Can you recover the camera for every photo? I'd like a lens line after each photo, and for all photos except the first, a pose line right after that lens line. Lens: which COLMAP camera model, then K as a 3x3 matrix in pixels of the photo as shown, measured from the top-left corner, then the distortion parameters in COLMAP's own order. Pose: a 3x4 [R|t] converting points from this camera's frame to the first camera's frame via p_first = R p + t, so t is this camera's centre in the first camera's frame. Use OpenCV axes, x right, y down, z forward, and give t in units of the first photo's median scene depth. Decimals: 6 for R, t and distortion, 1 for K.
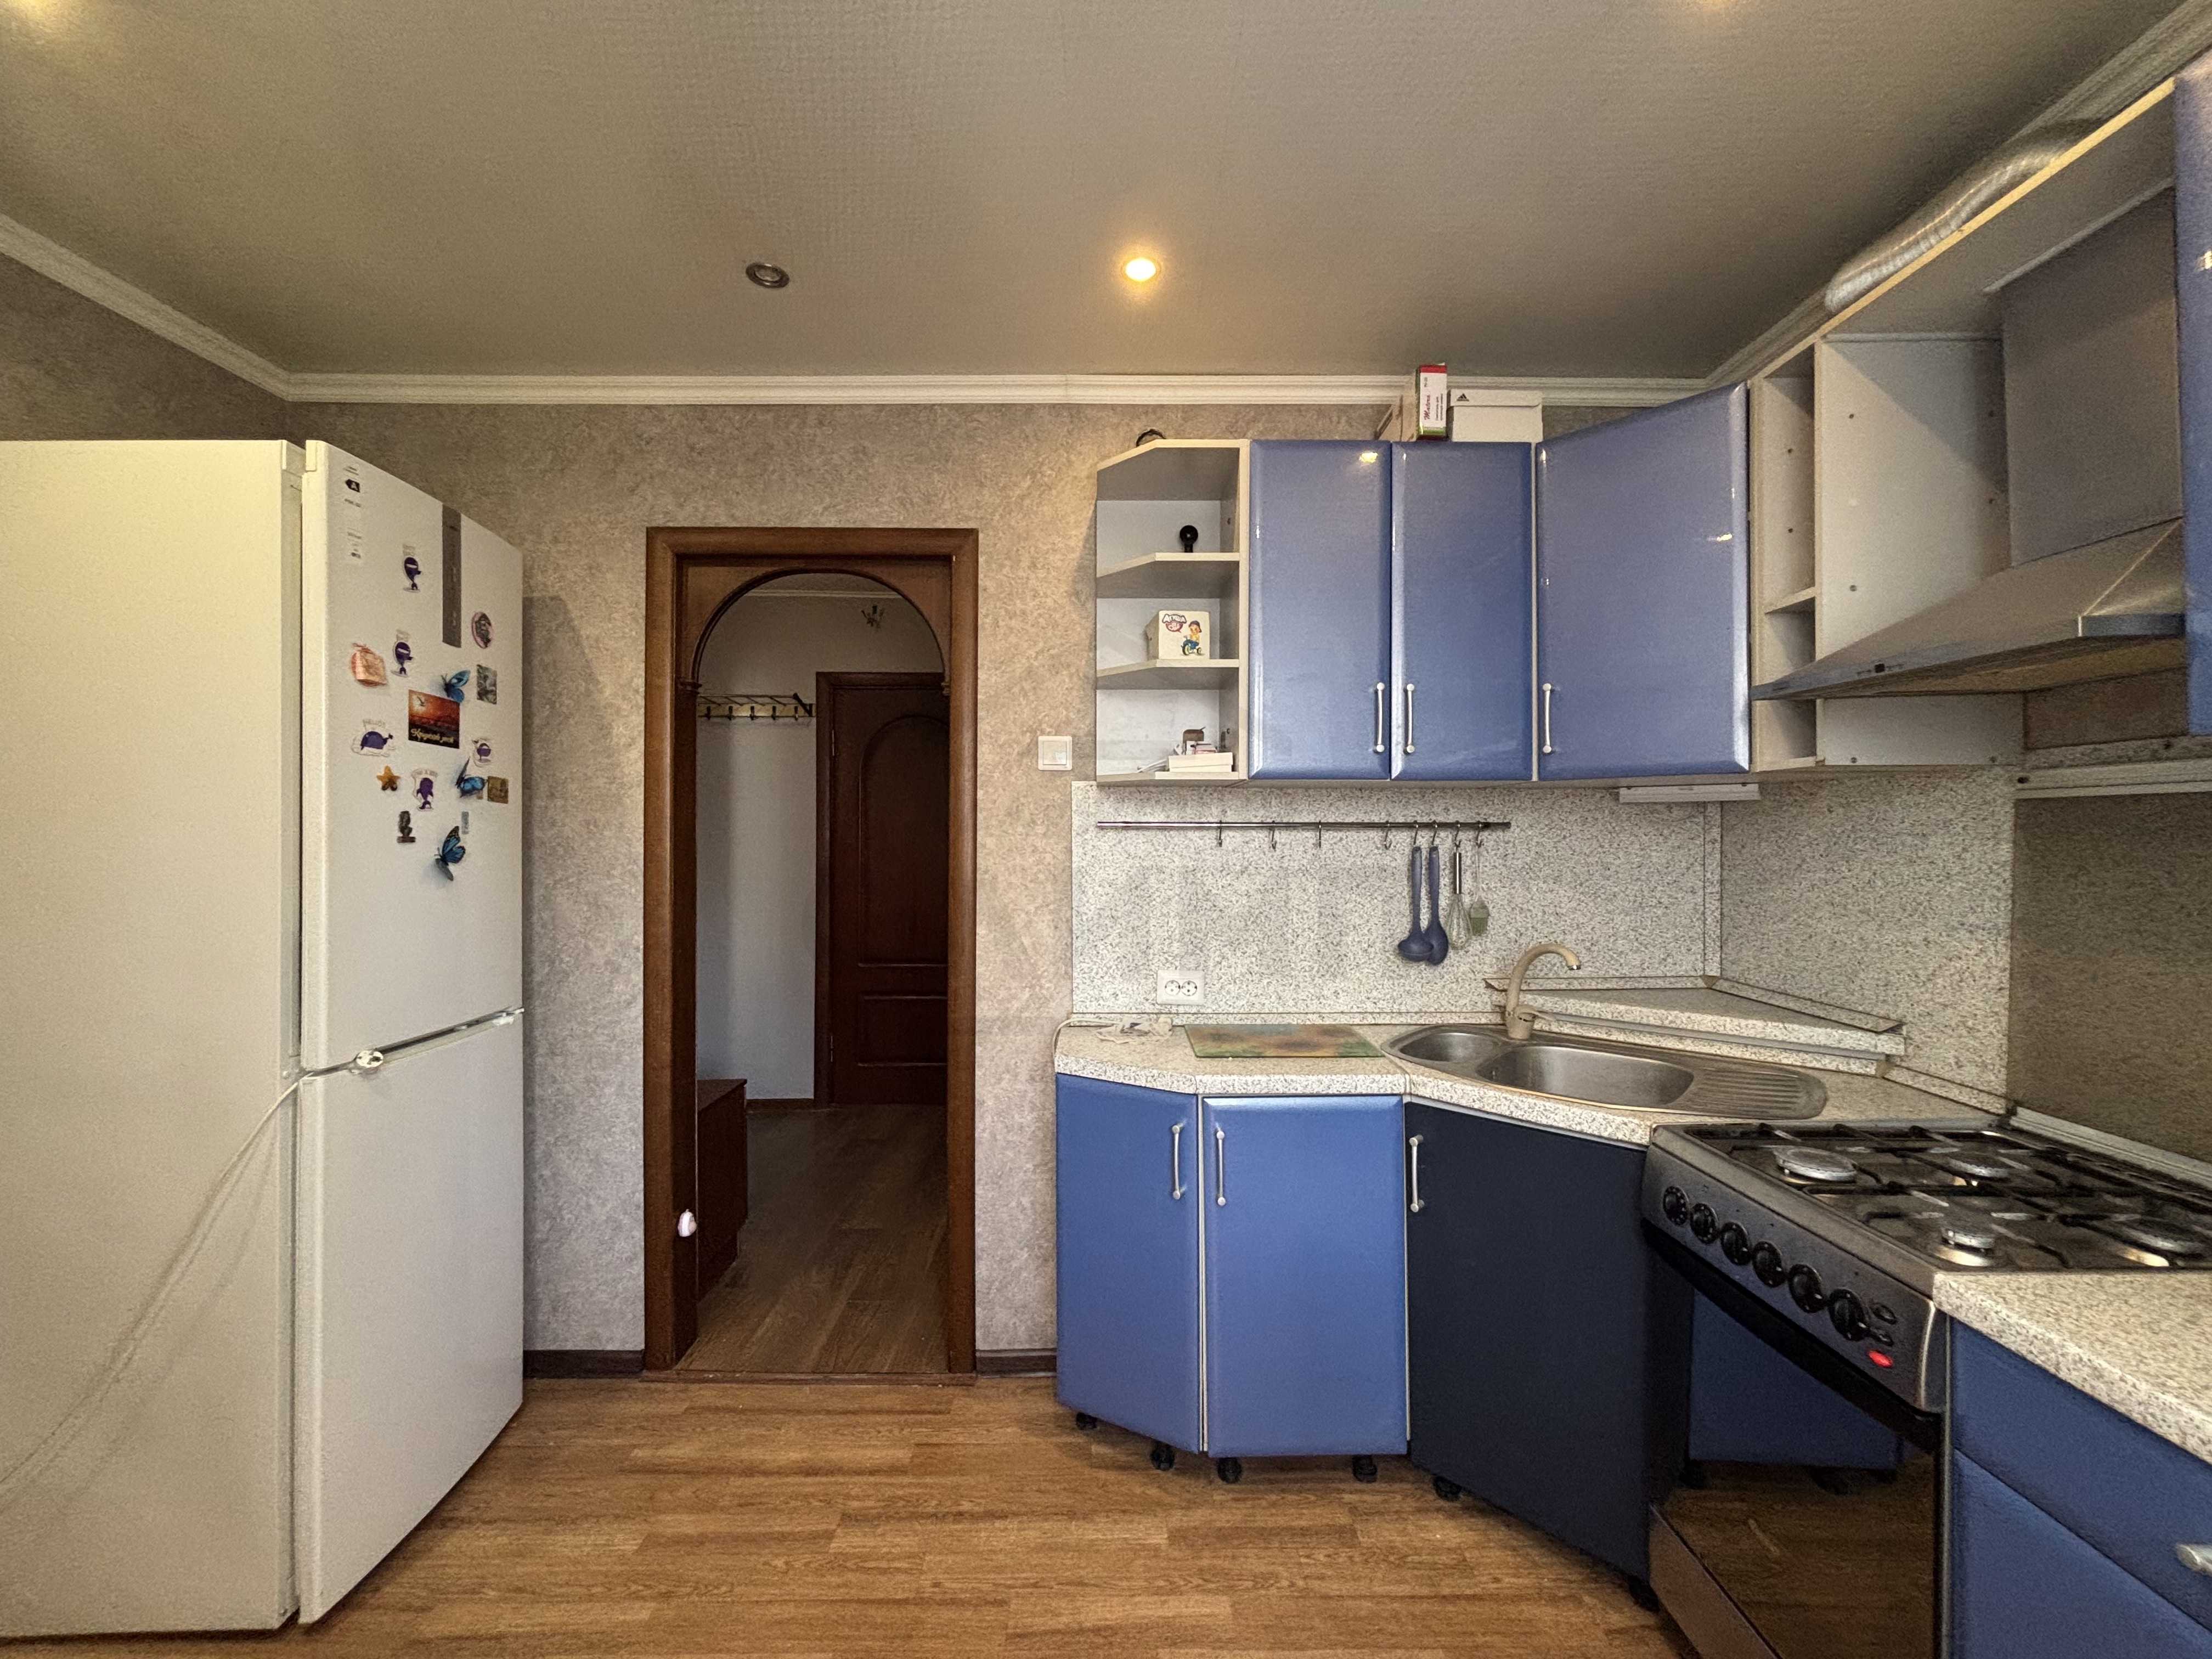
lens RADIAL K [[893.0, 0, 1102.8], [0, 893.0, 828.1], [0, 0, 1]] dist [0.000022, 0.000828]
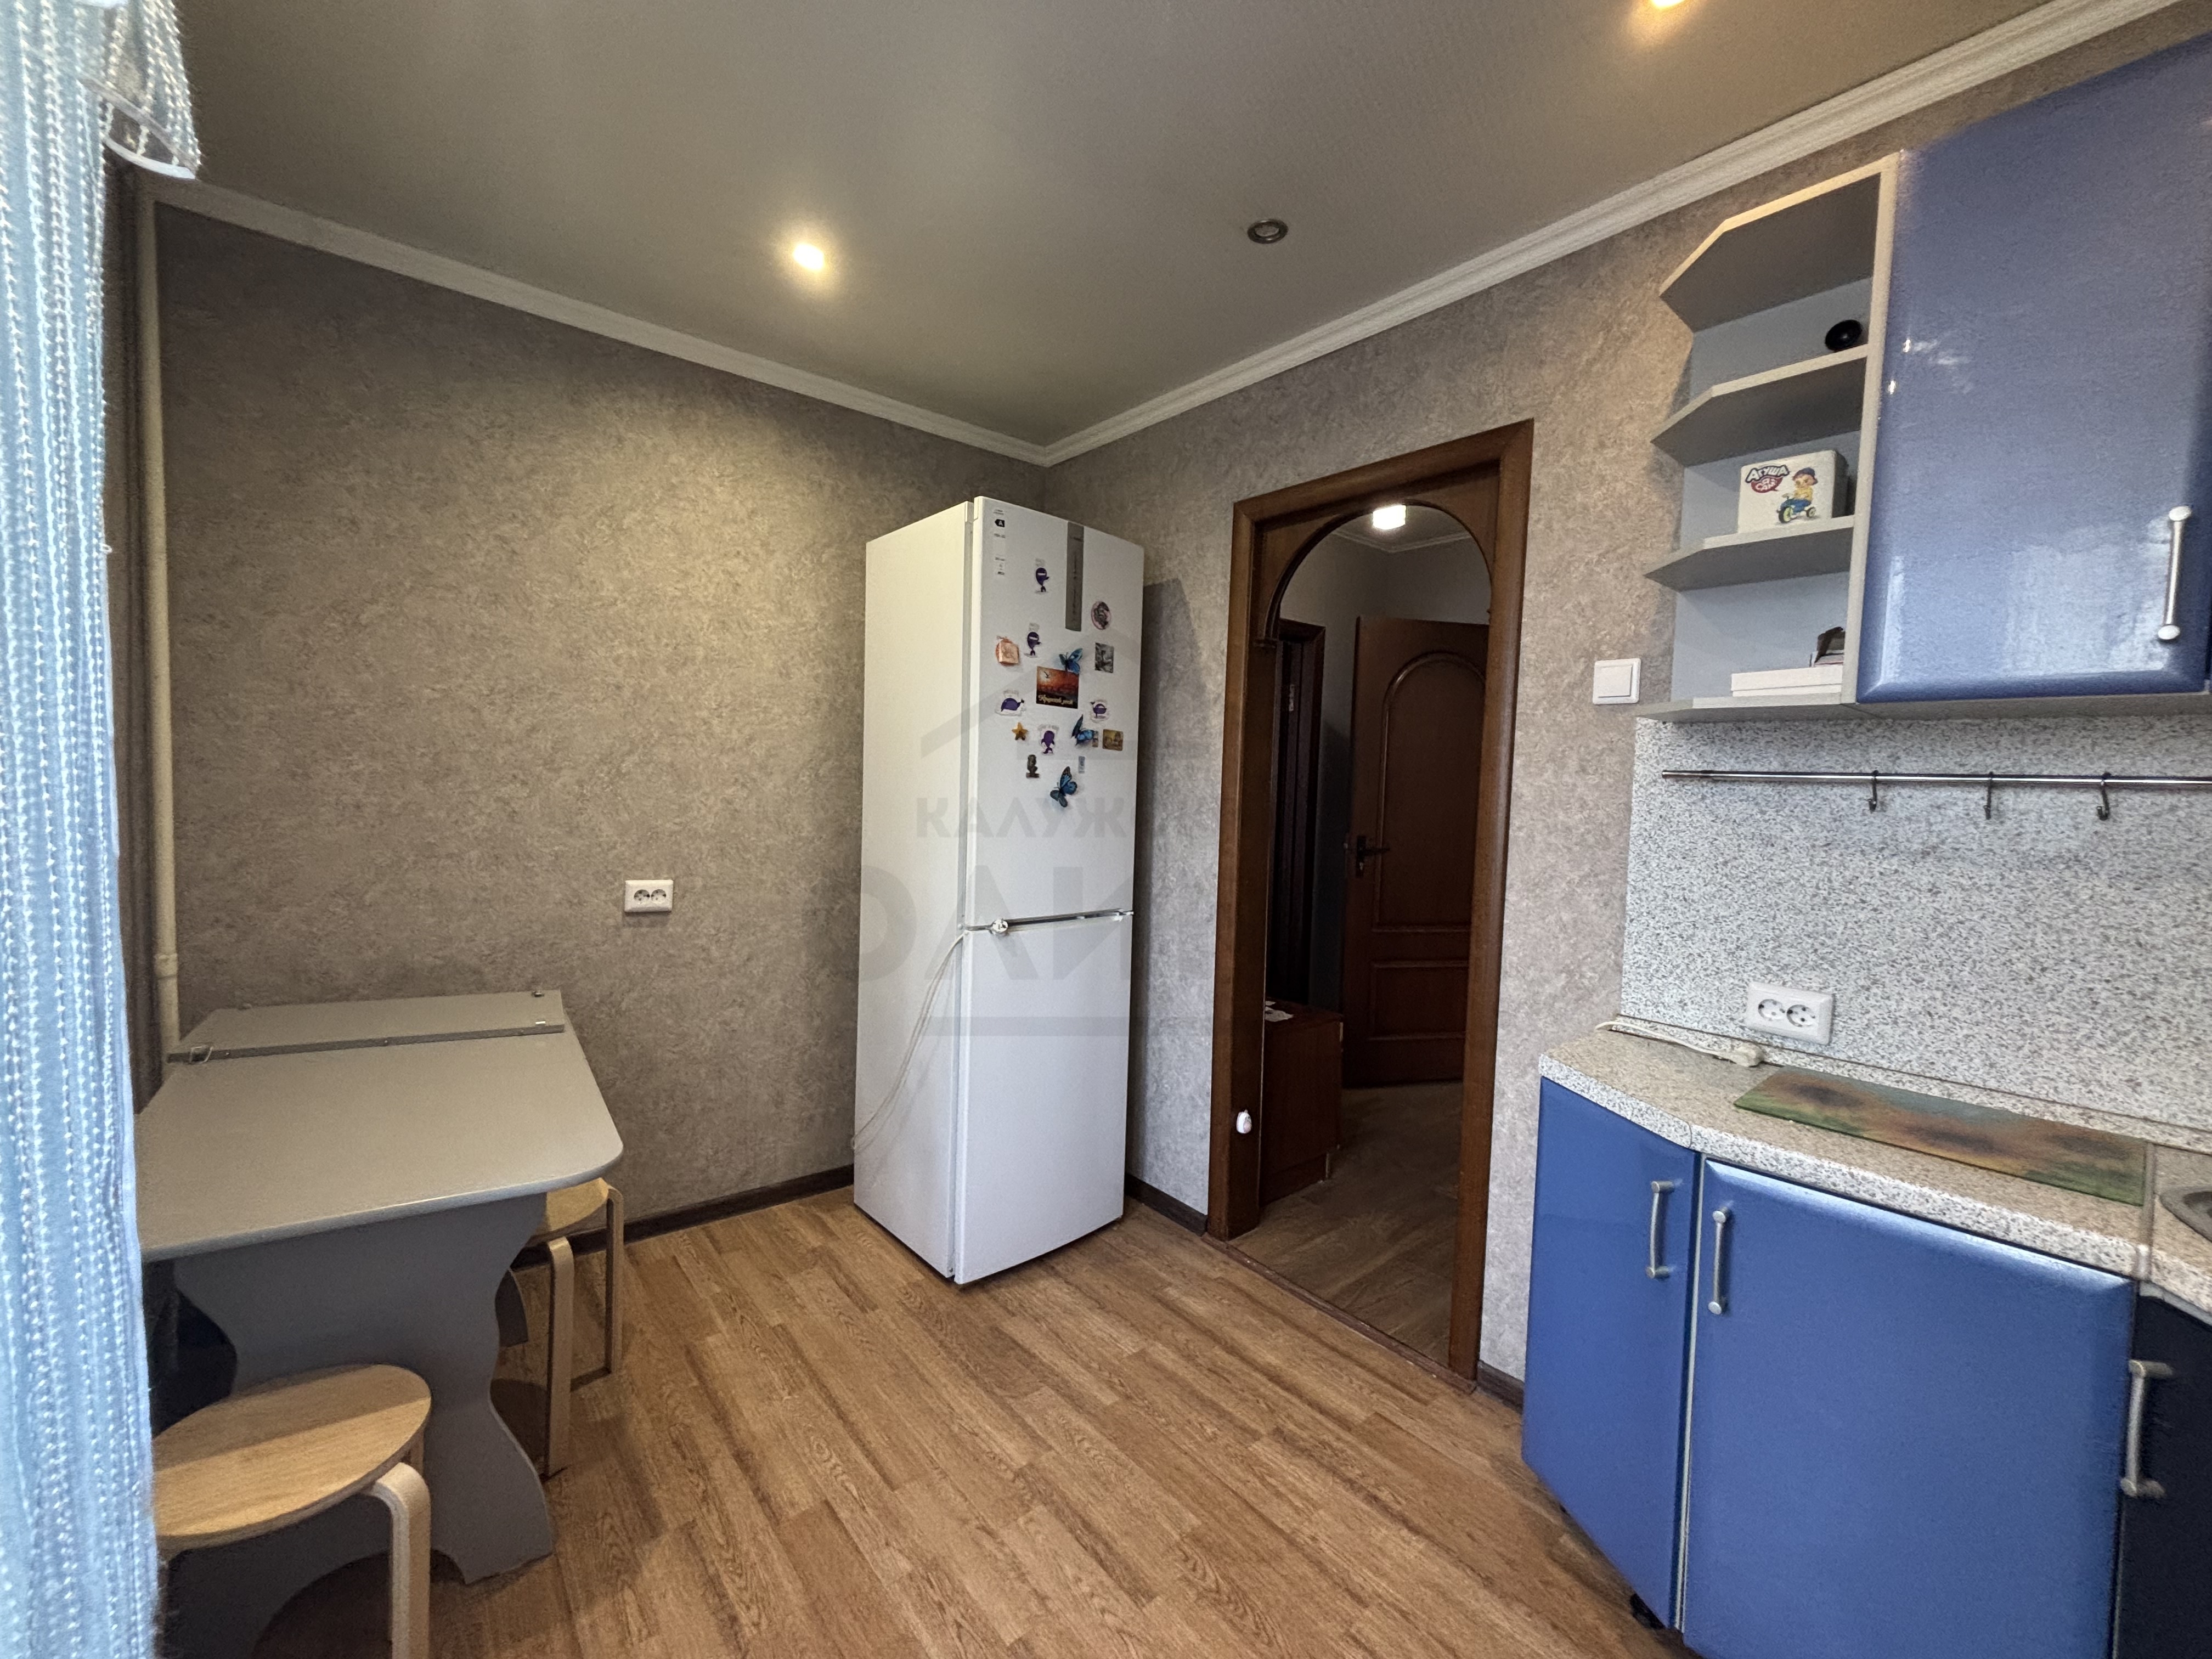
lens RADIAL K [[893.0, 0, 1101.7], [0, 893.0, 828.3], [0, 0, 1]] dist [0.000022, 0.000828]
pose [[0.640993, 0.060040, -0.765195, 0.293663], [-0.022842, 0.997986, 0.059171, 0.008535], [0.767207, -0.020449, 0.641074, 0.161721]]
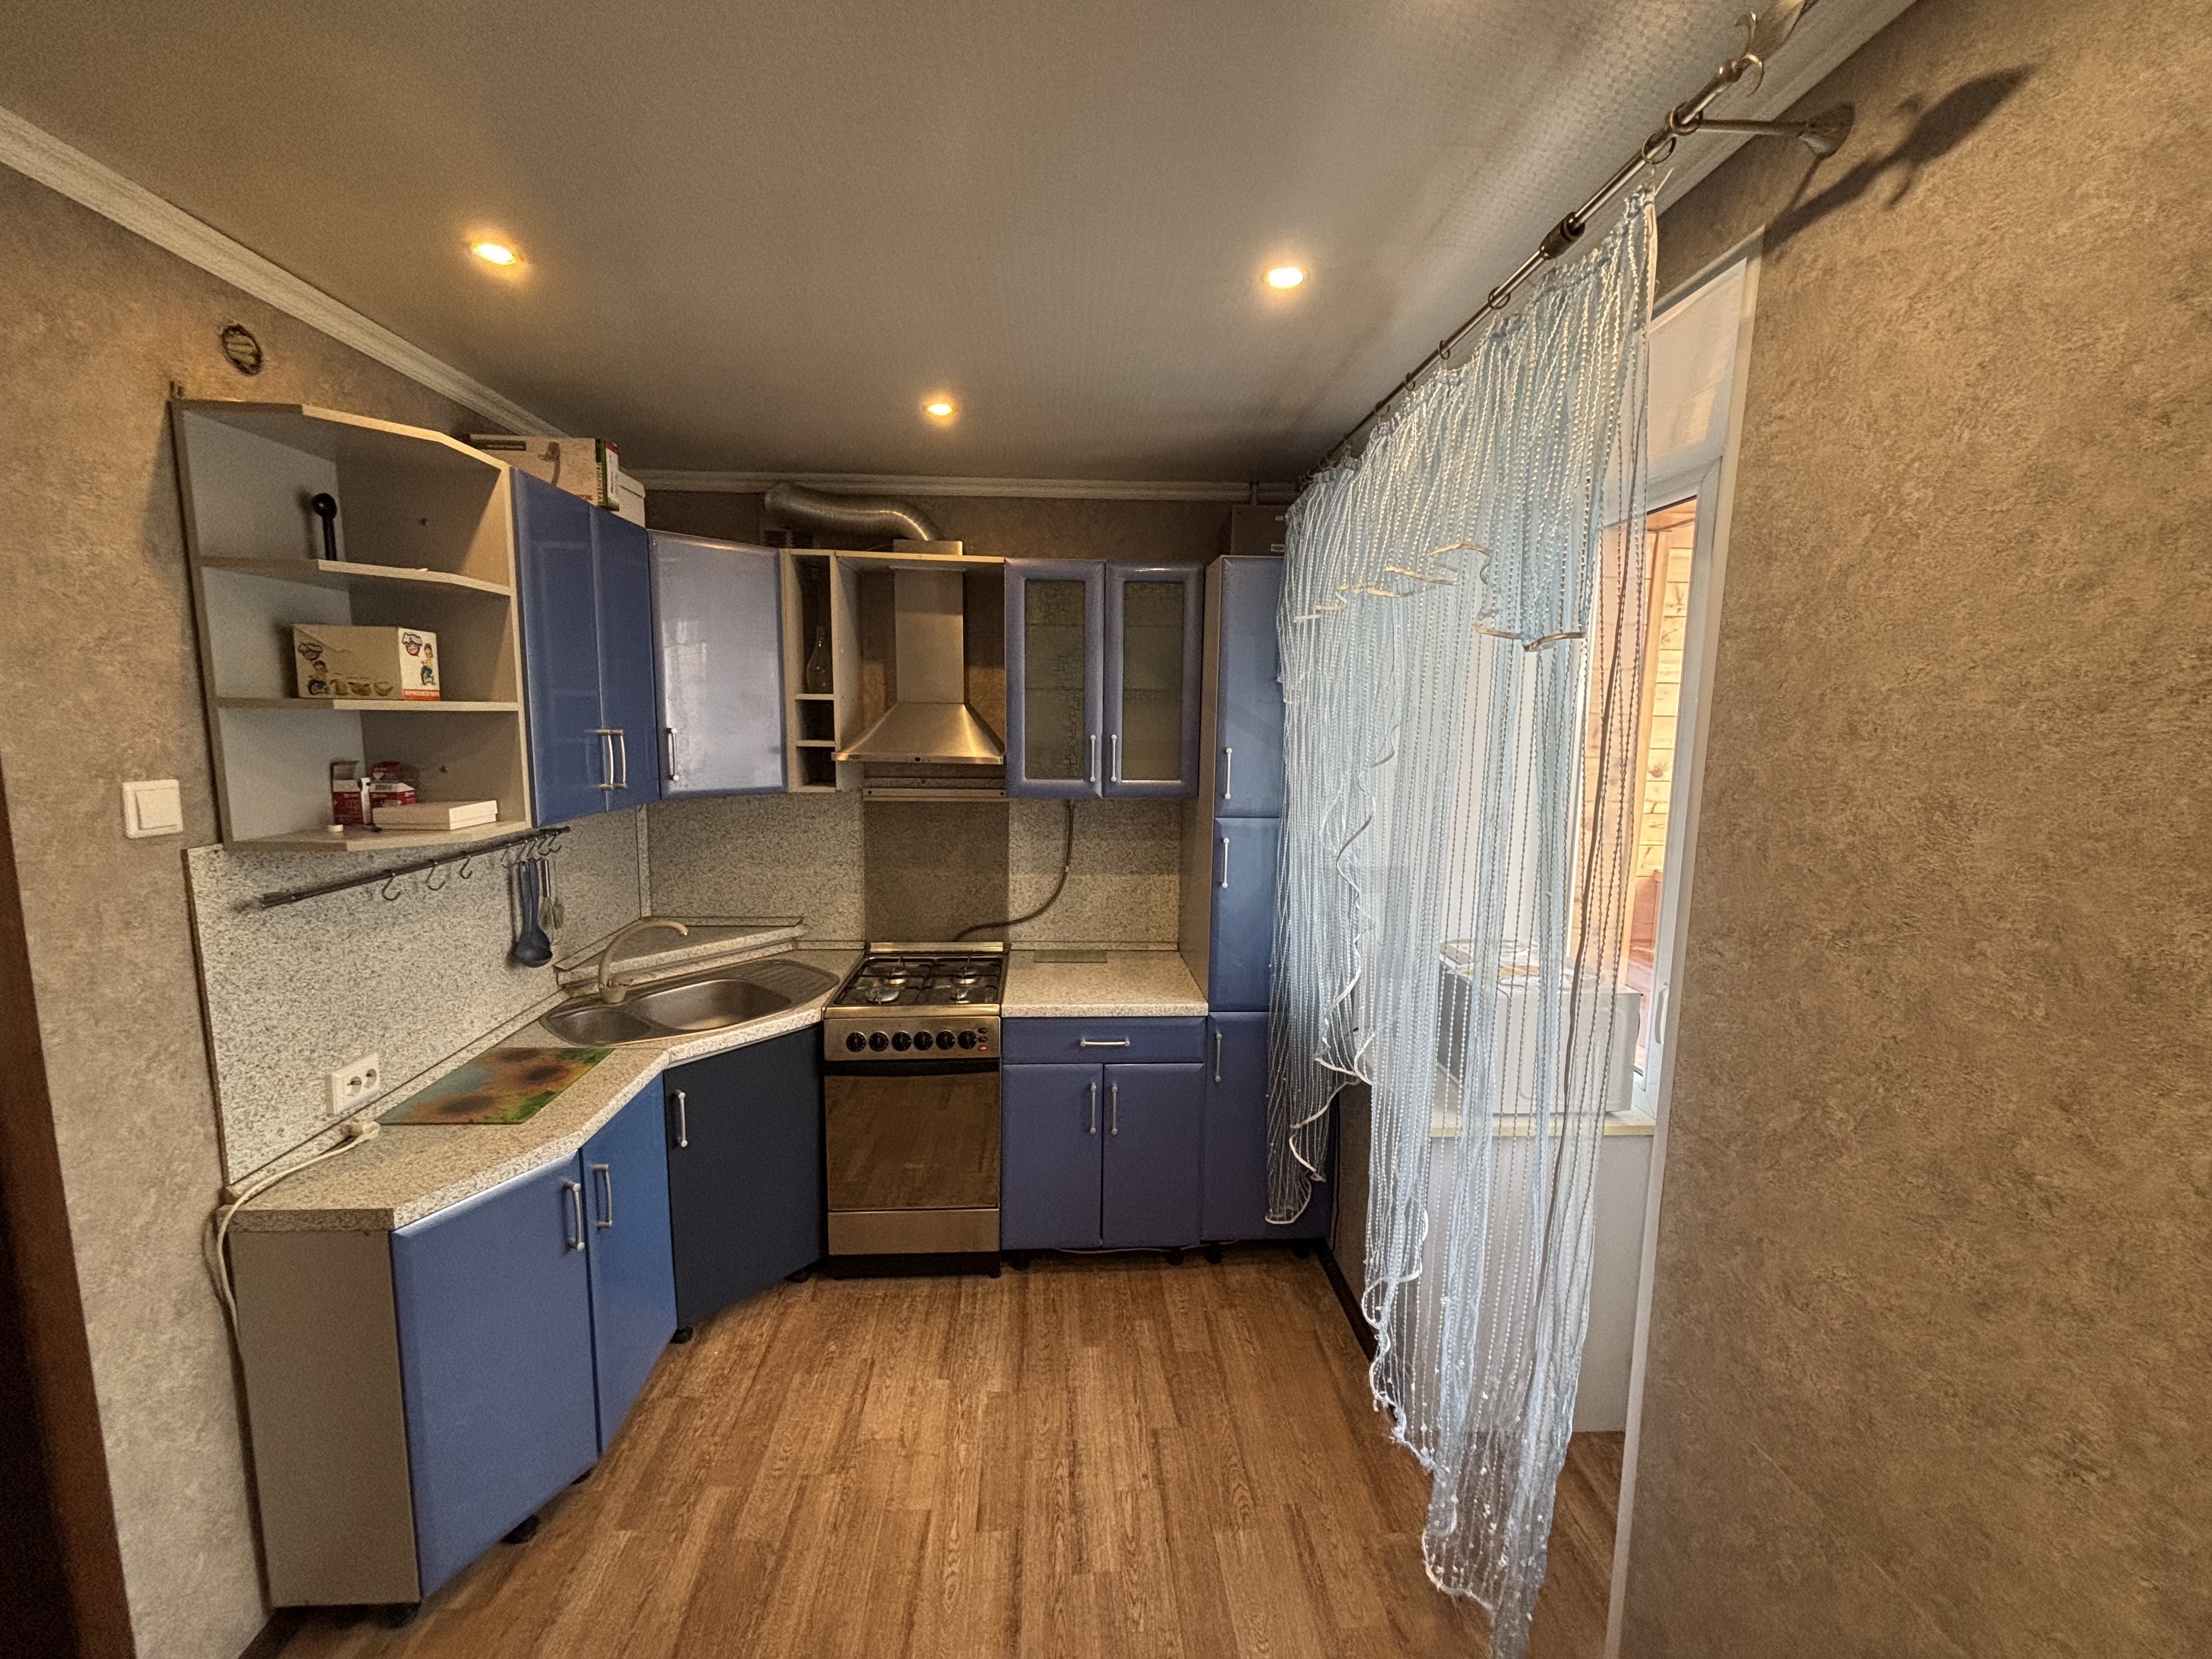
lens RADIAL K [[893.0, 0, 1098.4], [0, 893.0, 832.5], [0, 0, 1]] dist [0.000022, 0.000828]
pose [[-0.059498, -0.136181, 0.988896, -0.789796], [-0.019262, 0.990623, 0.135260, -0.182547], [-0.998043, -0.011001, -0.061564, 0.419610]]
